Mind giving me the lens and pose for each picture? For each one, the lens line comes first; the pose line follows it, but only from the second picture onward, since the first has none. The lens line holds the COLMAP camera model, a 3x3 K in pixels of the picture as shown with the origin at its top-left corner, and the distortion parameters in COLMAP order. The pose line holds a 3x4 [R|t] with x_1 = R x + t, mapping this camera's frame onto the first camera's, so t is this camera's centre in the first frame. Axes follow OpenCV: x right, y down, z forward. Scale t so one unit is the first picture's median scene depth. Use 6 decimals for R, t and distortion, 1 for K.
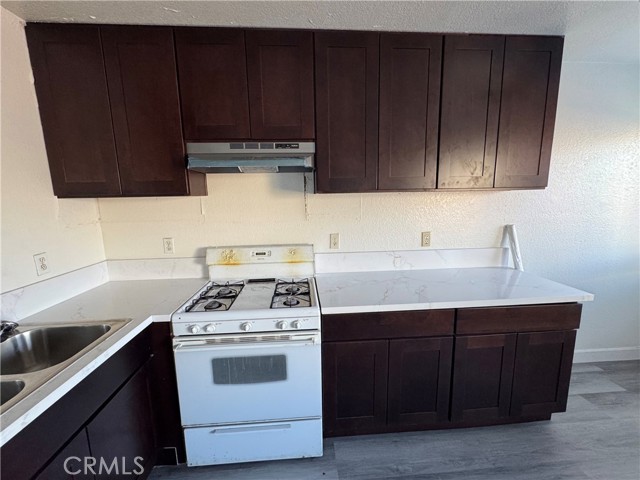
lens RADIAL K [[266.4, 0, 320.0], [0, 266.4, 240.0], [0, 0, 1]] dist [-0.001796, -0.000287]
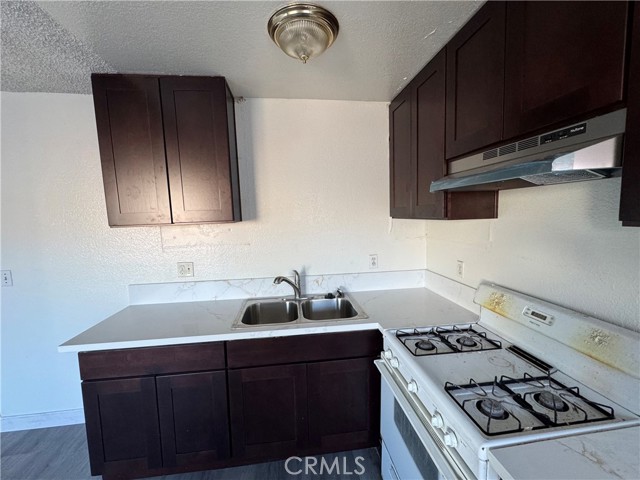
lens RADIAL K [[266.4, 0, 320.0], [0, 266.4, 240.0], [0, 0, 1]] dist [-0.001796, -0.000287]
pose [[0.060235, 0.114838, -0.991556, 0.392559], [-0.135497, 0.985106, 0.105860, -0.136663], [0.988945, 0.127976, 0.074898, 0.509172]]
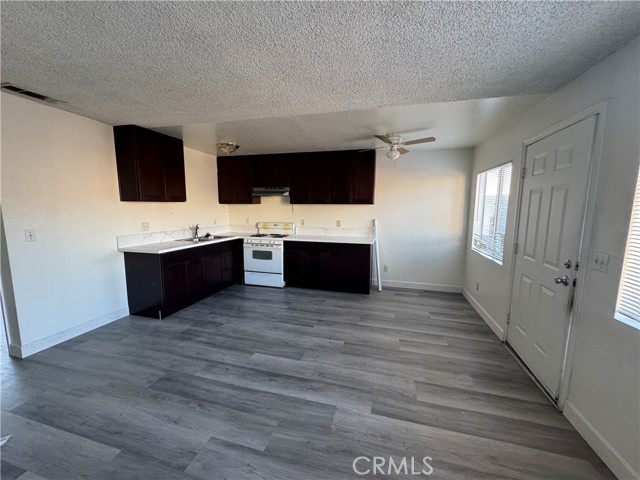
lens RADIAL K [[255.5, 0, 320.0], [0, 255.5, 240.0], [0, 0, 1]] dist [-0.002369, -0.000065]
pose [[0.944943, 0.065214, -0.320670, 1.281455], [-0.076329, 0.996836, -0.022199, 0.271099], [0.318207, 0.045453, 0.946931, -1.628794]]
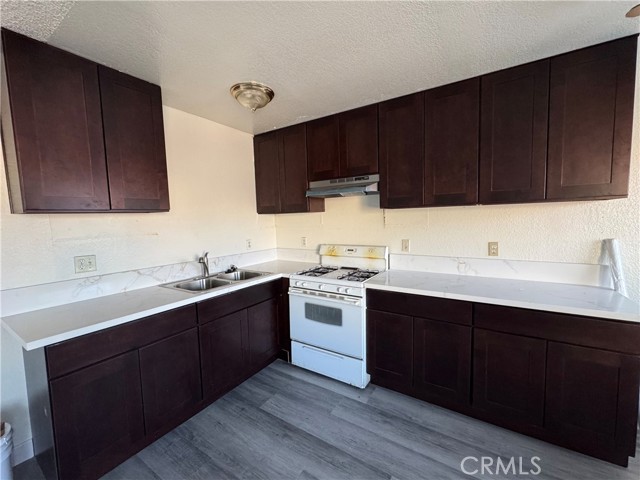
lens RADIAL K [[266.4, 0, 320.0], [0, 266.4, 240.0], [0, 0, 1]] dist [-0.001796, -0.000287]
pose [[0.803293, 0.044757, -0.593900, 0.605334], [-0.084470, 0.995654, -0.039217, 0.078933], [0.589563, 0.081669, 0.803583, -0.342332]]
